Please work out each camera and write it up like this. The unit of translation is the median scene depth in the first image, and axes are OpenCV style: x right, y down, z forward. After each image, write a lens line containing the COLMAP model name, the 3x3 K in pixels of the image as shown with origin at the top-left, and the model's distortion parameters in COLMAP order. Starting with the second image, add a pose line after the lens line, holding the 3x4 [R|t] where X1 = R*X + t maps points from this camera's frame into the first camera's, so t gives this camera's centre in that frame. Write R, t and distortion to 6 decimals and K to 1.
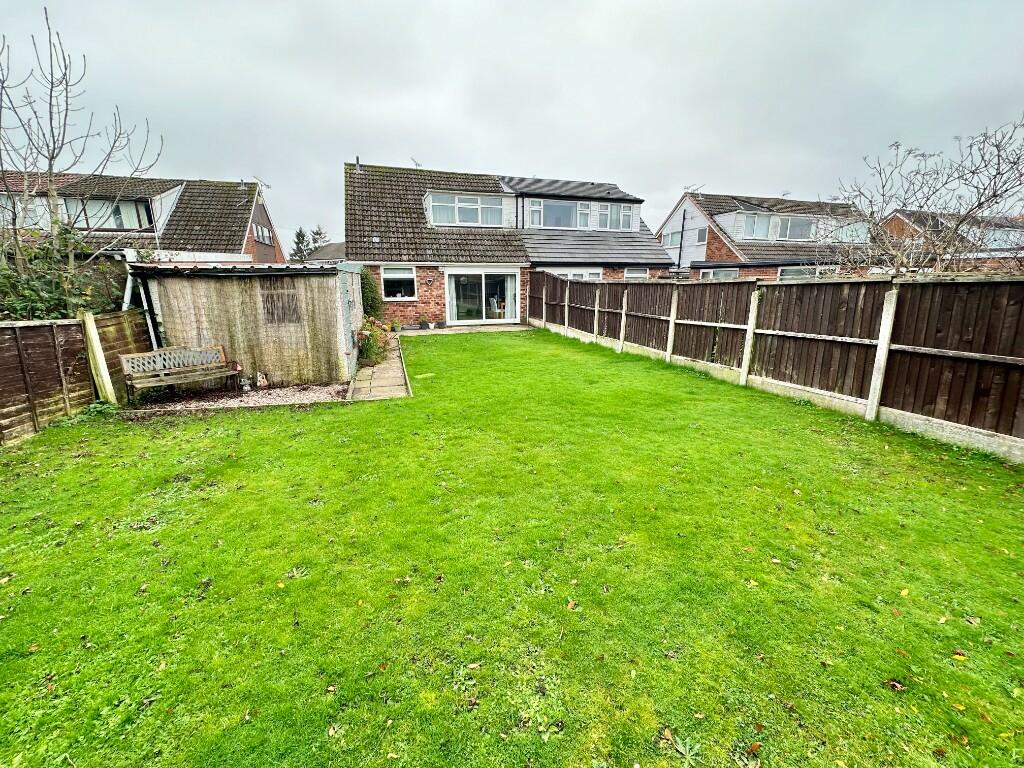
lens RADIAL K [[406.1, 0, 512.0], [0, 406.1, 384.0], [0, 0, 1]] dist [-0.009006, -0.000095]
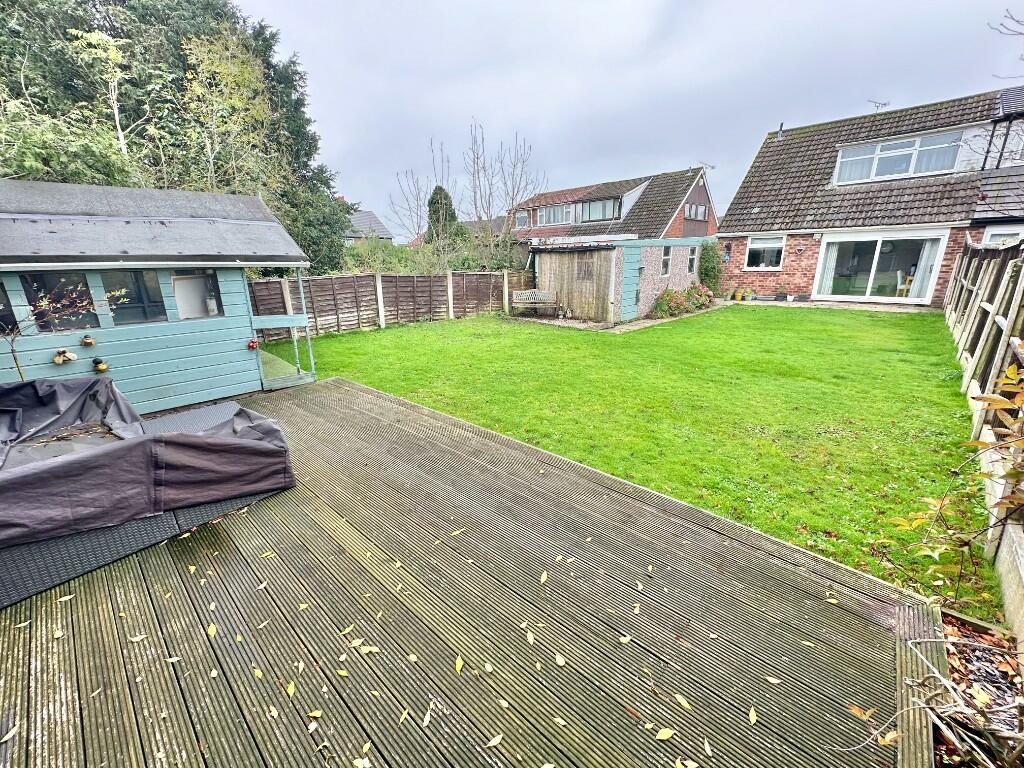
lens RADIAL K [[406.1, 0, 512.0], [0, 406.1, 384.0], [0, 0, 1]] dist [-0.009006, -0.000095]
pose [[0.476646, 0.251605, -0.842320, 0.341225], [-0.194749, 0.964581, 0.177922, 0.008316], [0.857252, 0.079235, 0.508764, -0.020386]]
